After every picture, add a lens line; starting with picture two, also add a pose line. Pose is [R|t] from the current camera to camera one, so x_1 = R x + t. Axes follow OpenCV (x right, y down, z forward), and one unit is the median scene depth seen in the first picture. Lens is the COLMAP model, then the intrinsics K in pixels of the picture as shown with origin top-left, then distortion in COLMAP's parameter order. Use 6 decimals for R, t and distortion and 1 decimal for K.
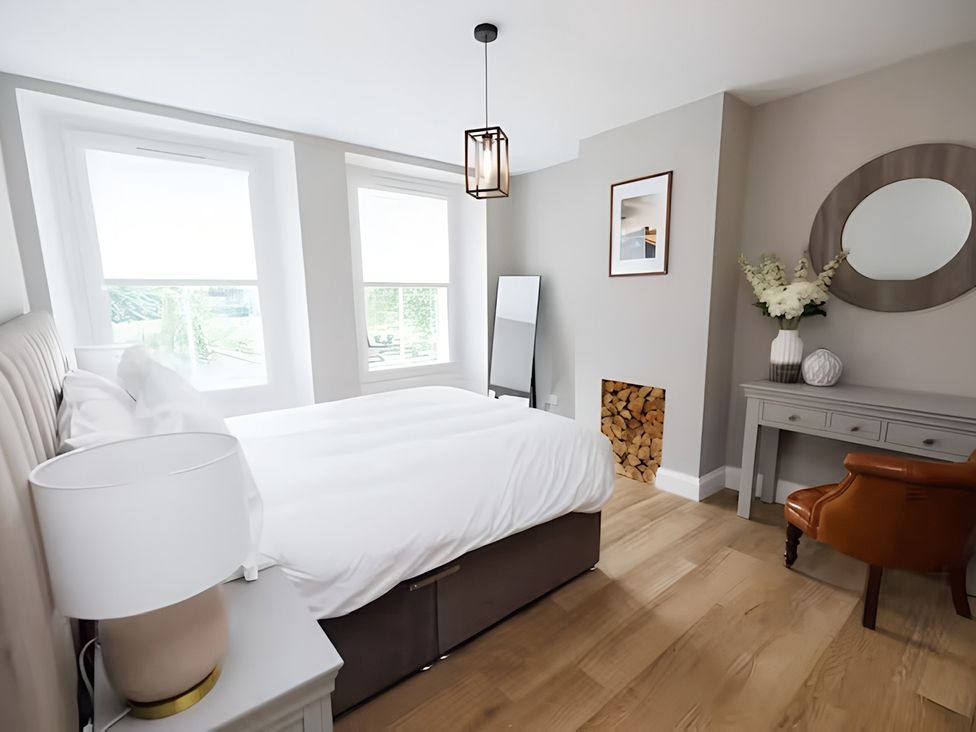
lens RADIAL K [[493.6, 0, 486.1], [0, 493.6, 345.8], [0, 0, 1]] dist [0.020722, -0.000128]
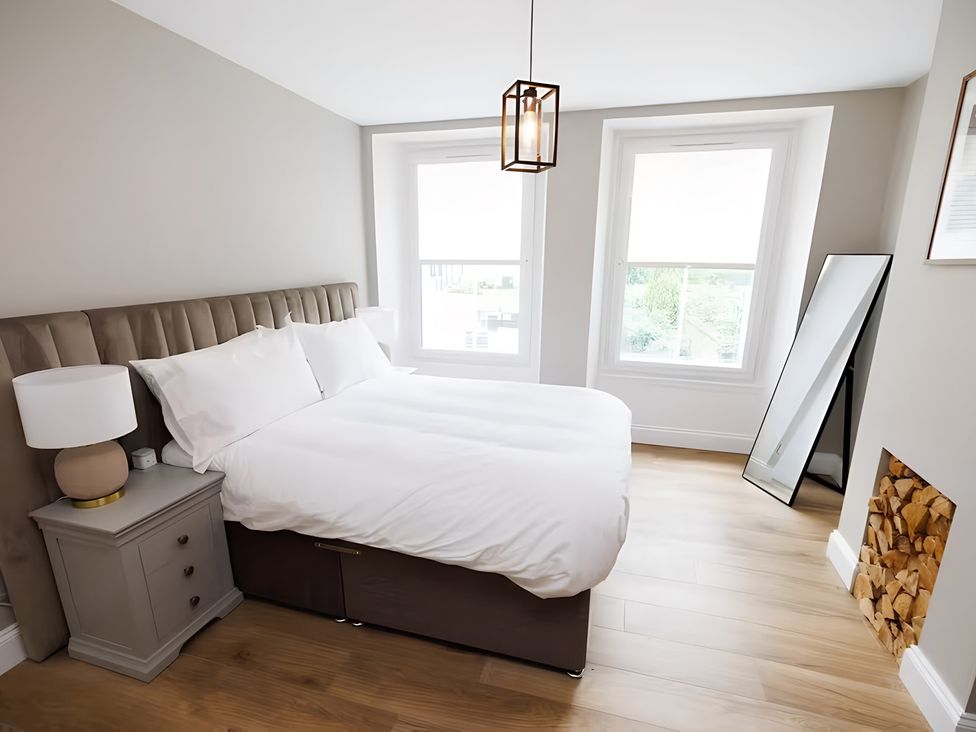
lens RADIAL K [[476.0, 0, 488.0], [0, 476.0, 366.0], [0, 0, 1]] dist [-0.000463, -0.000135]
pose [[0.547740, 0.172327, -0.818709, 0.515345], [-0.103035, 0.985003, 0.138396, -0.066803], [0.830280, 0.008551, 0.557281, 0.402110]]
